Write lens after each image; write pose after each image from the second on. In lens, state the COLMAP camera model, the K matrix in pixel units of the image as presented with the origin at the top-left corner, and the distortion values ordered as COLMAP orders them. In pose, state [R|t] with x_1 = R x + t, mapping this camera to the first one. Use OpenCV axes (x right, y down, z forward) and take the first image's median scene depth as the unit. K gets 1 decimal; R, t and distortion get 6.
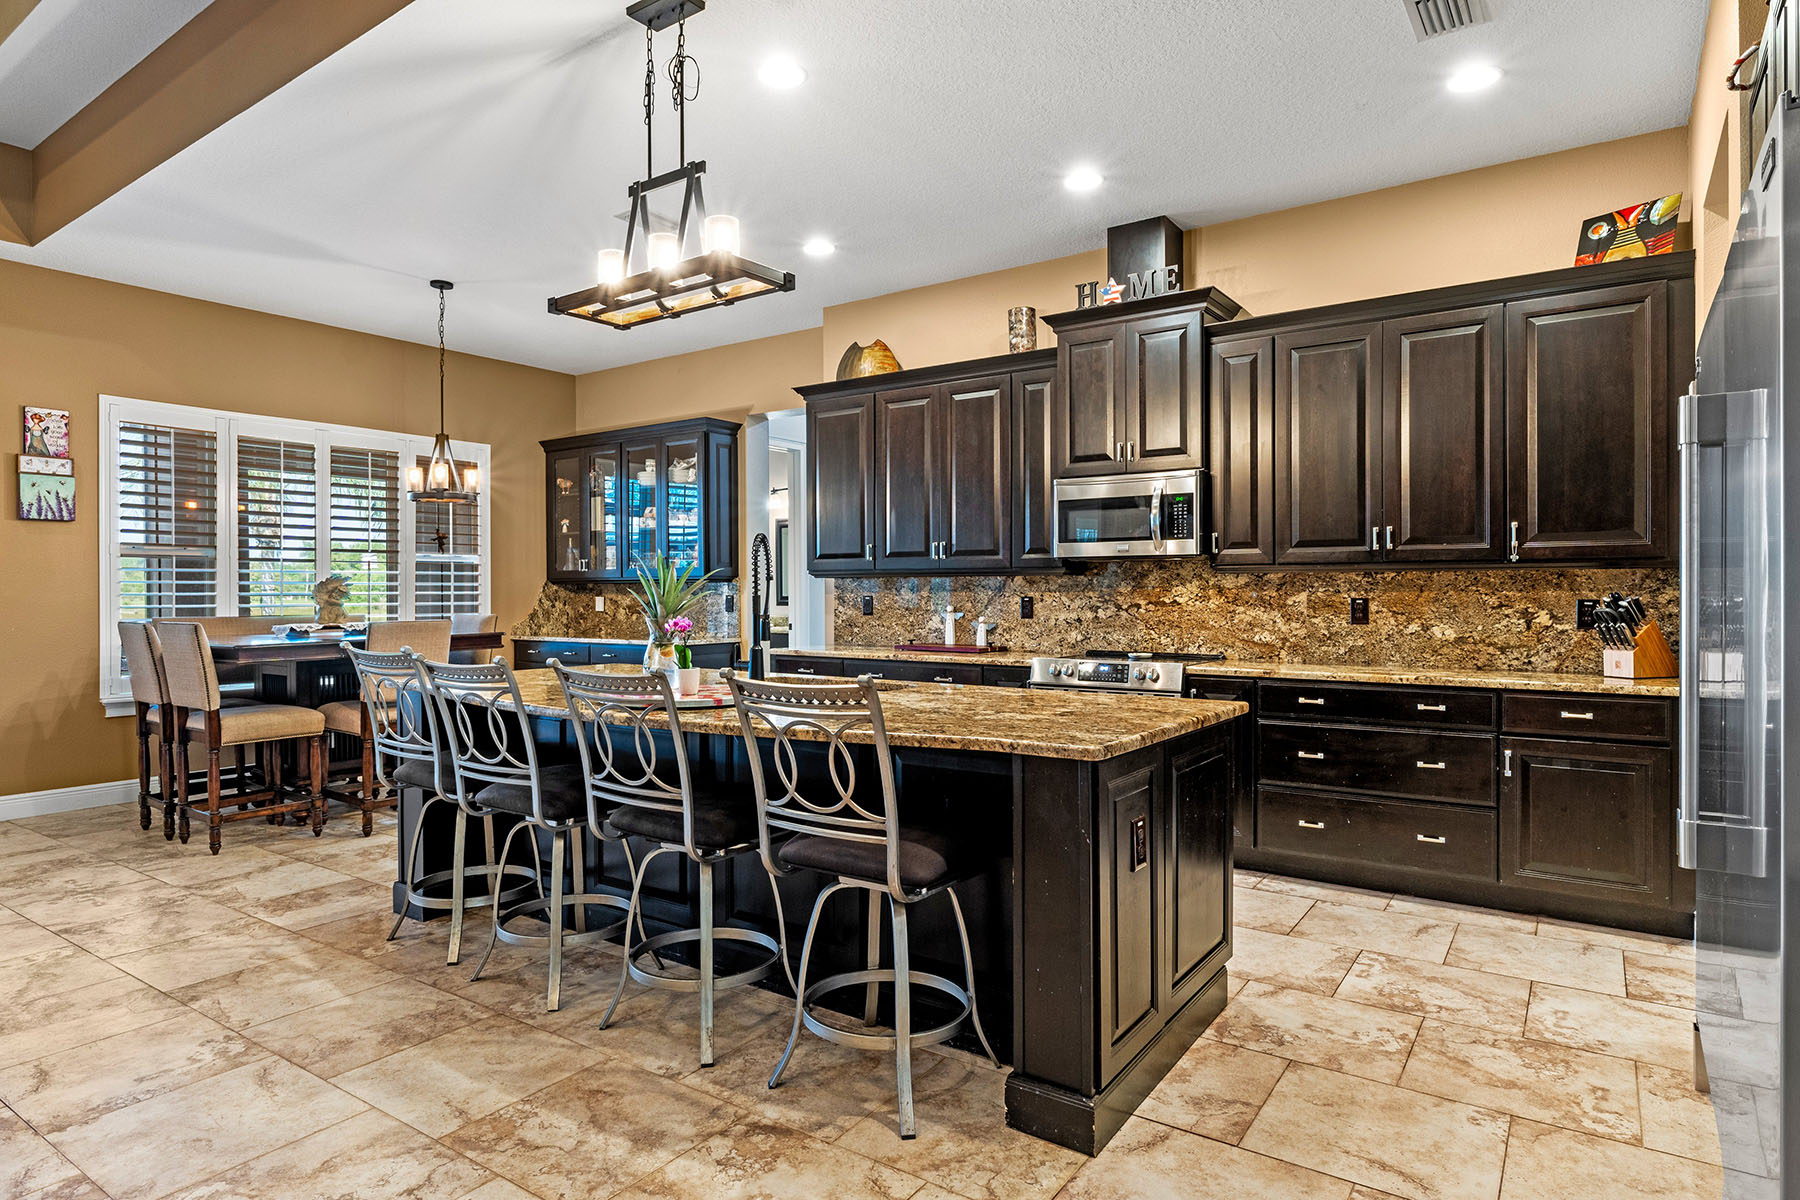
lens RADIAL K [[1007.4, 0, 899.8], [0, 1007.4, 596.5], [0, 0, 1]] dist [-0.005902, -0.000131]
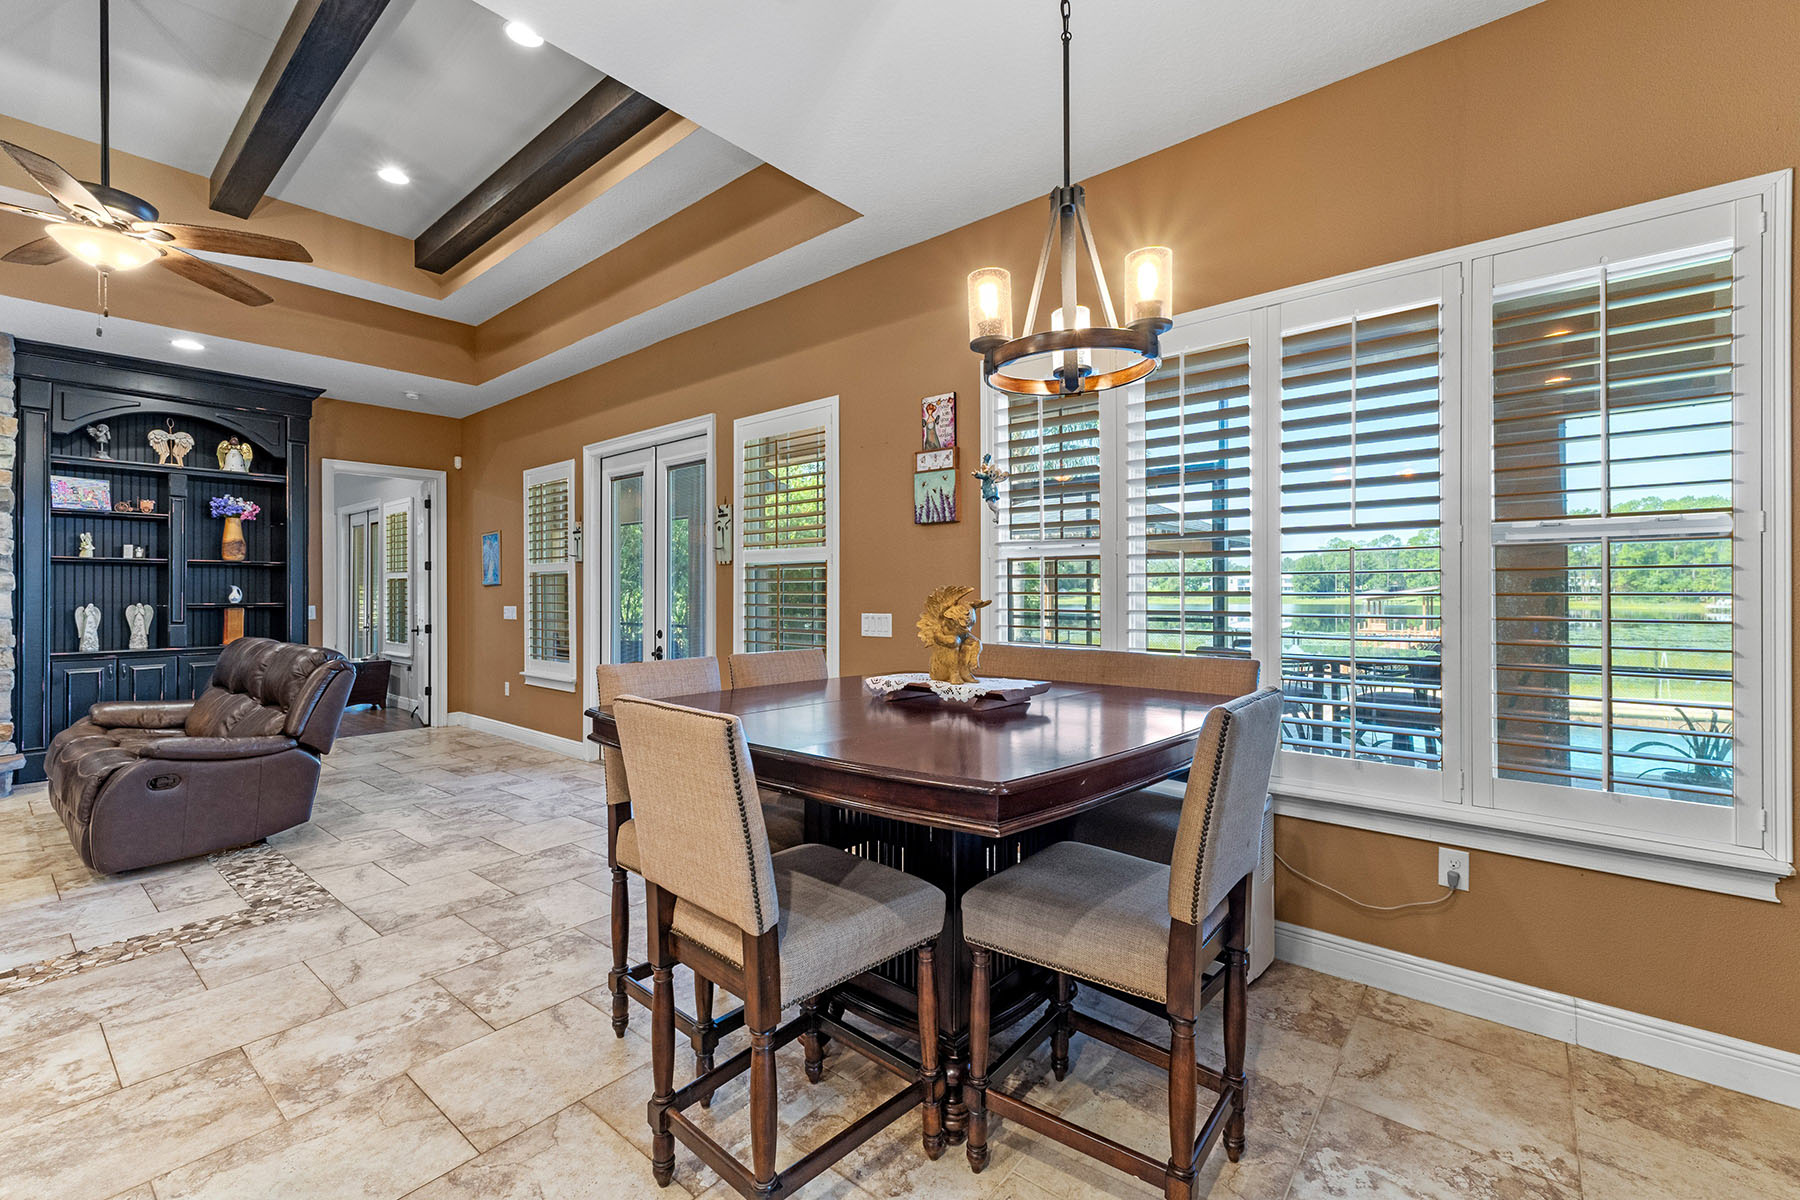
lens RADIAL K [[762.2, 0, 901.3], [0, 762.2, 591.1], [0, 0, 1]] dist [0.003650, 0.000097]
pose [[-0.085527, 0.003127, -0.996331, -0.214181], [-0.002123, 0.999992, 0.003320, -0.022000], [0.996334, 0.002400, -0.085520, 1.168558]]
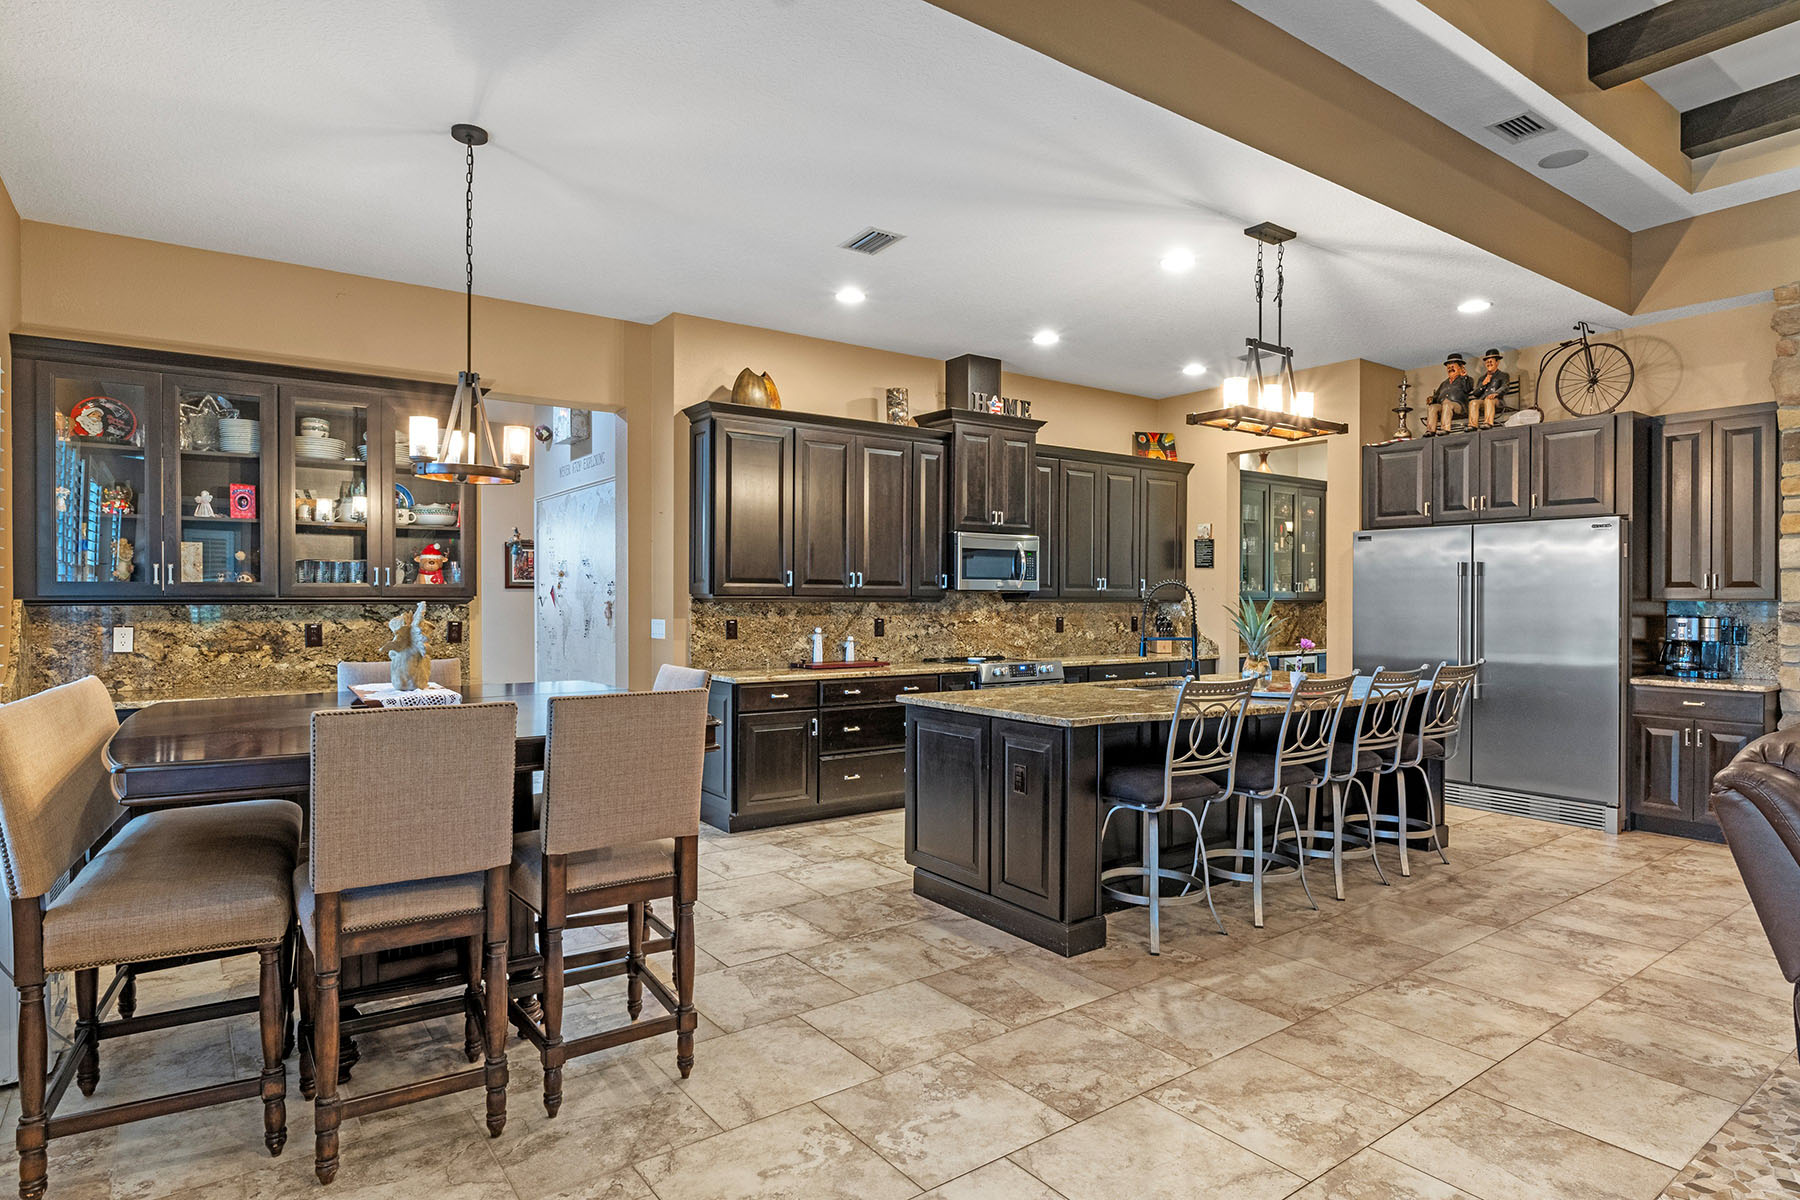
lens RADIAL K [[983.0, 0, 897.6], [0, 983.0, 603.3], [0, 0, 1]] dist [-0.007504, 0.000030]
pose [[0.330125, -0.001795, 0.943936, -1.143016], [0.000566, 0.999998, 0.001704, -0.023621], [-0.943937, -0.000028, 0.330125, 0.663287]]
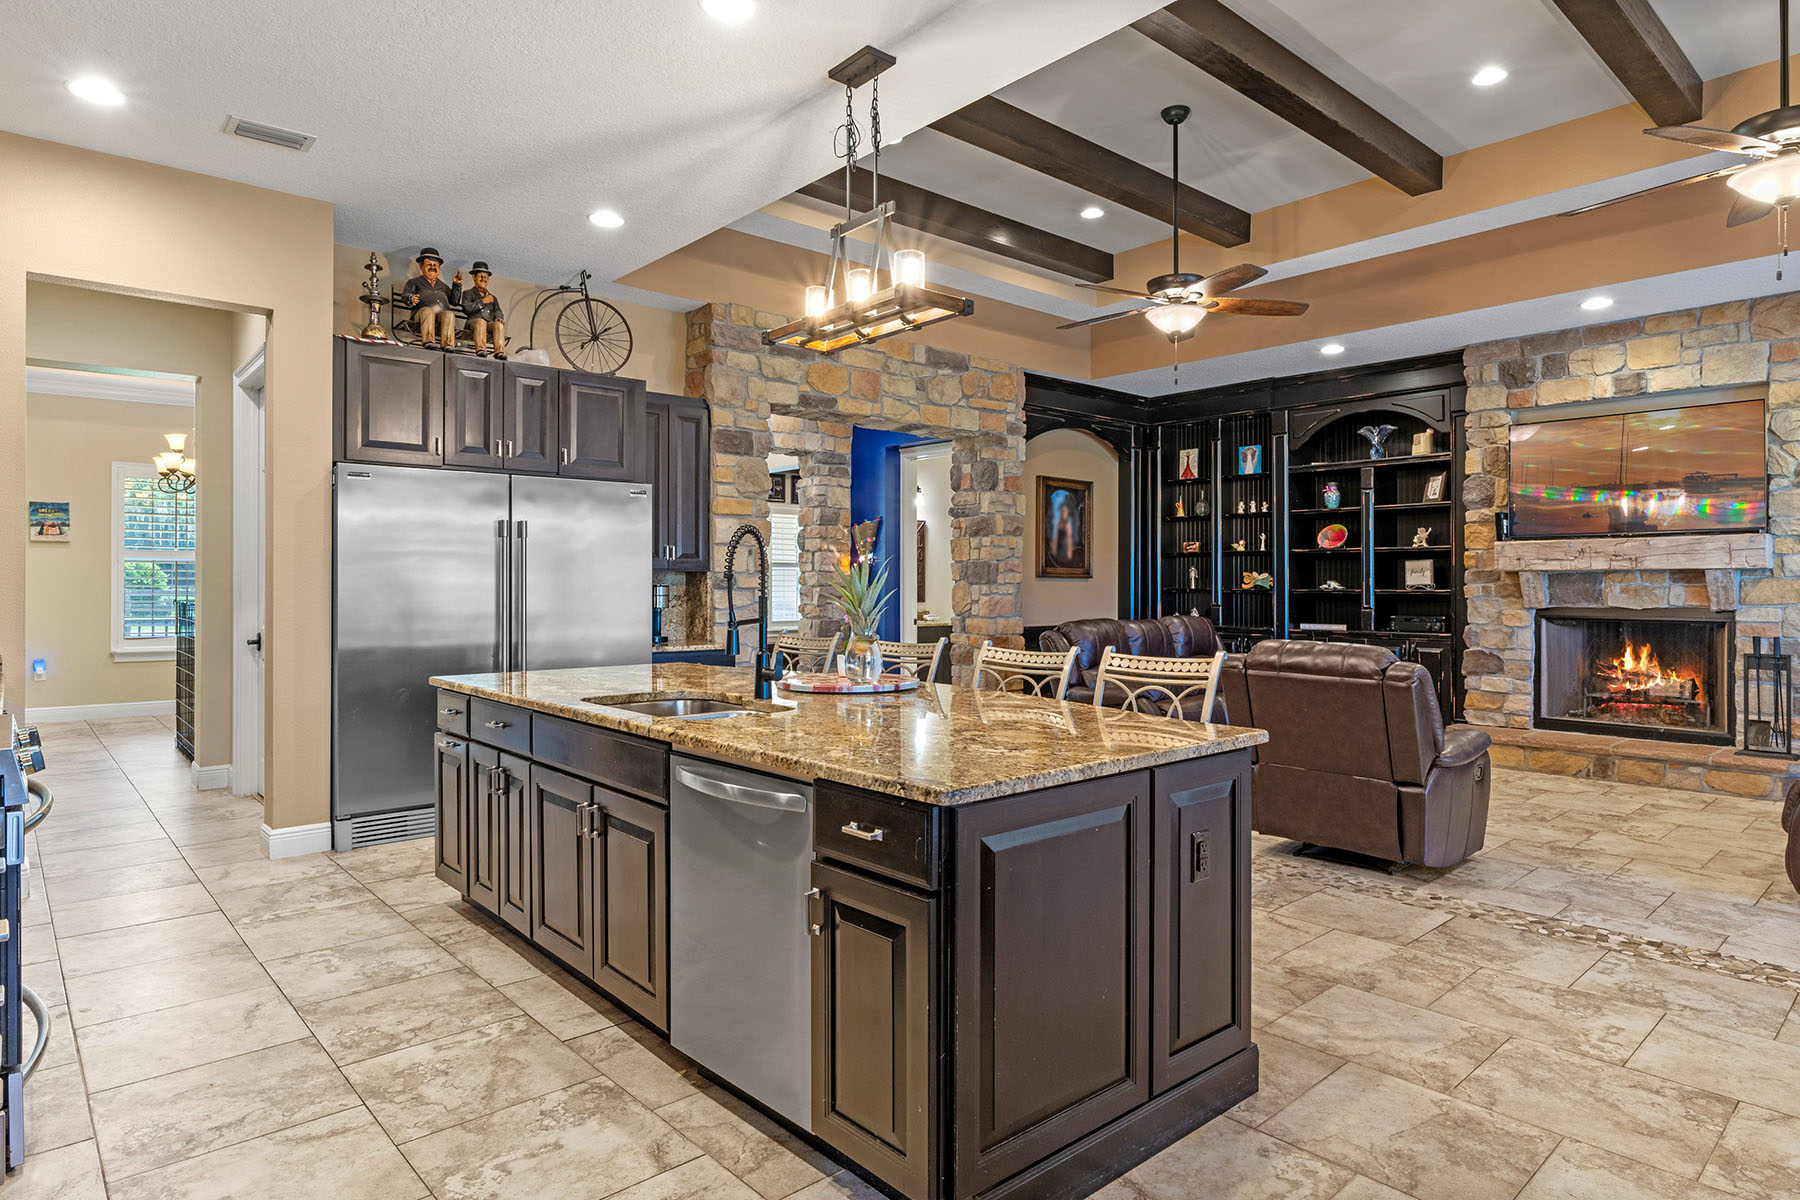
lens RADIAL K [[1016.7, 0, 904.3], [0, 1016.7, 582.3], [0, 0, 1]] dist [-0.005828, 0.000501]
pose [[-0.973305, 0.001382, 0.229512, -0.340641], [0.001901, 0.999996, 0.002037, -0.011140], [-0.229508, 0.002419, -0.973304, 1.327190]]
